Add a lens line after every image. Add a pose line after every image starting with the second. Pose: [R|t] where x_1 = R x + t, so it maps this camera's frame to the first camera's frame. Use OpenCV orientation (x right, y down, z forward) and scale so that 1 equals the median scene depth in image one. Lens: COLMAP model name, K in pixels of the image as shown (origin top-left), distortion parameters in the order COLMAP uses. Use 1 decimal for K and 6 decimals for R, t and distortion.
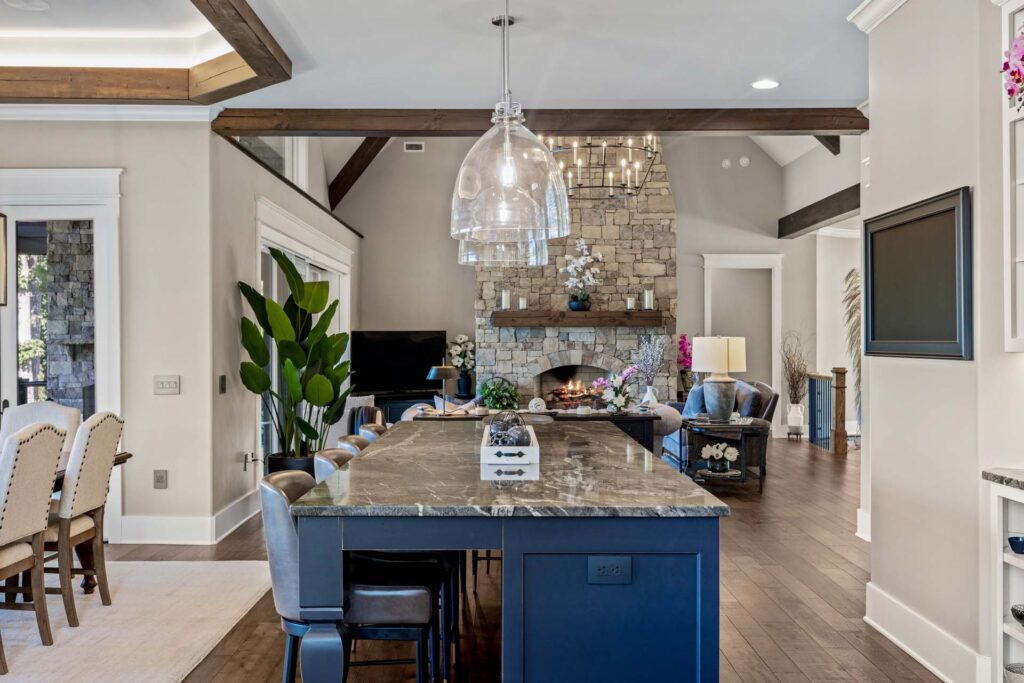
lens RADIAL K [[1015.8, 0, 511.3], [0, 1015.8, 344.1], [0, 0, 1]] dist [0.014241, 0.000000]
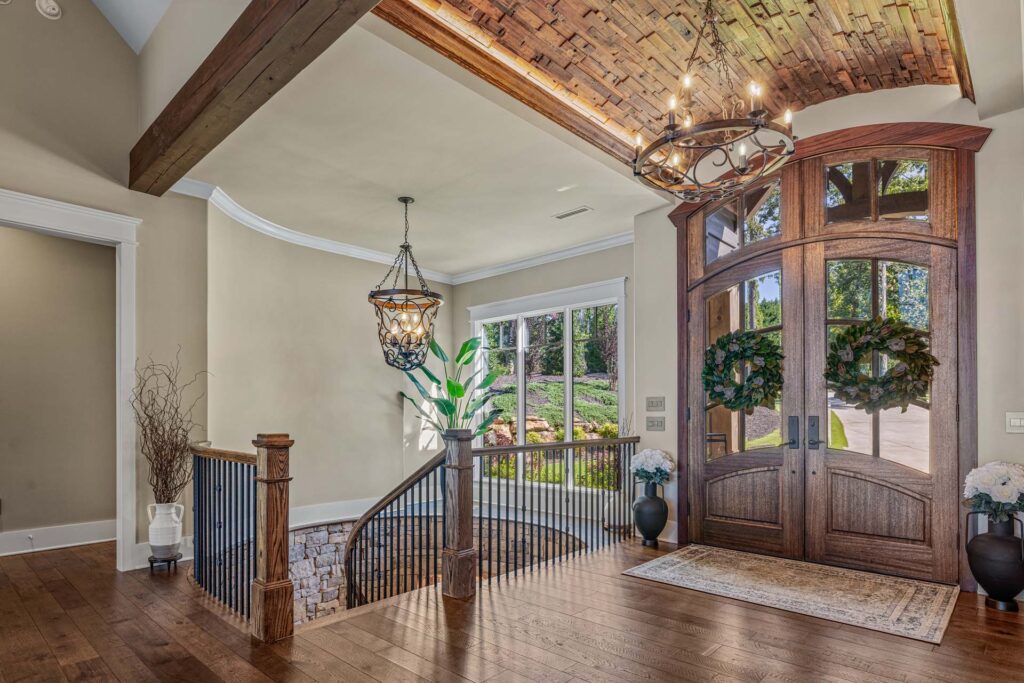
lens RADIAL K [[562.3, 0, 498.1], [0, 562.3, 416.8], [0, 0, 1]] dist [-0.003072, -0.000015]
pose [[0.702807, -0.002396, 0.711376, 0.202049], [0.000846, 0.999996, 0.002532, 0.014230], [-0.711380, -0.001178, 0.702807, 0.702250]]
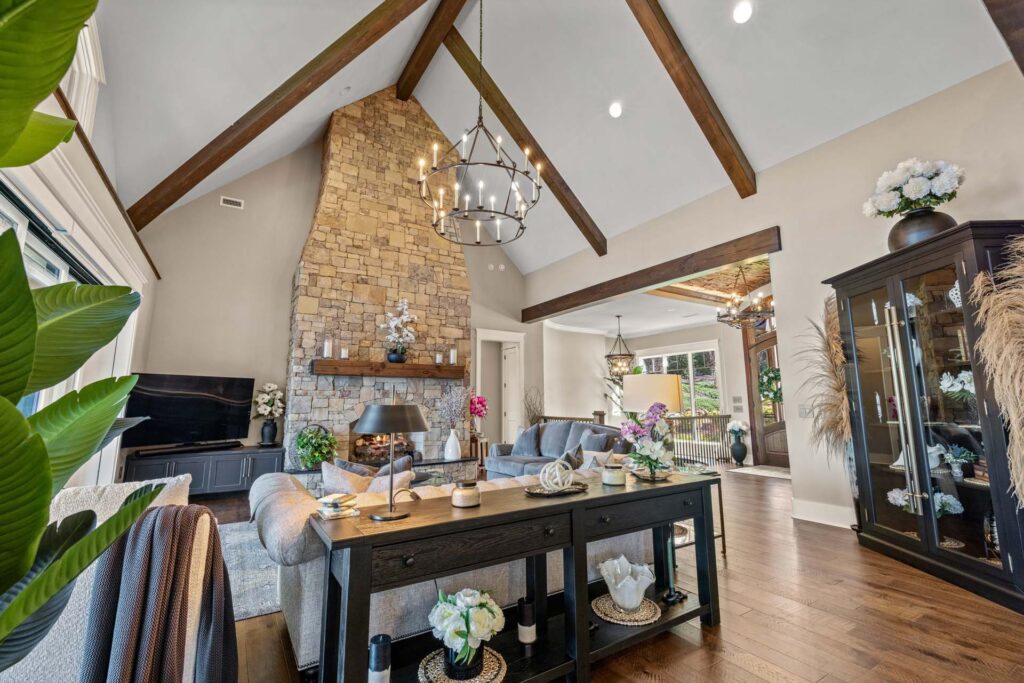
lens RADIAL K [[441.3, 0, 511.8], [0, 441.3, 335.4], [0, 0, 1]] dist [0.001426, 0.000062]
pose [[0.848725, 0.080698, 0.522642, -0.082193], [0.002359, 0.987701, -0.156336, 0.013853], [-0.528830, 0.133920, 0.838096, 0.511686]]
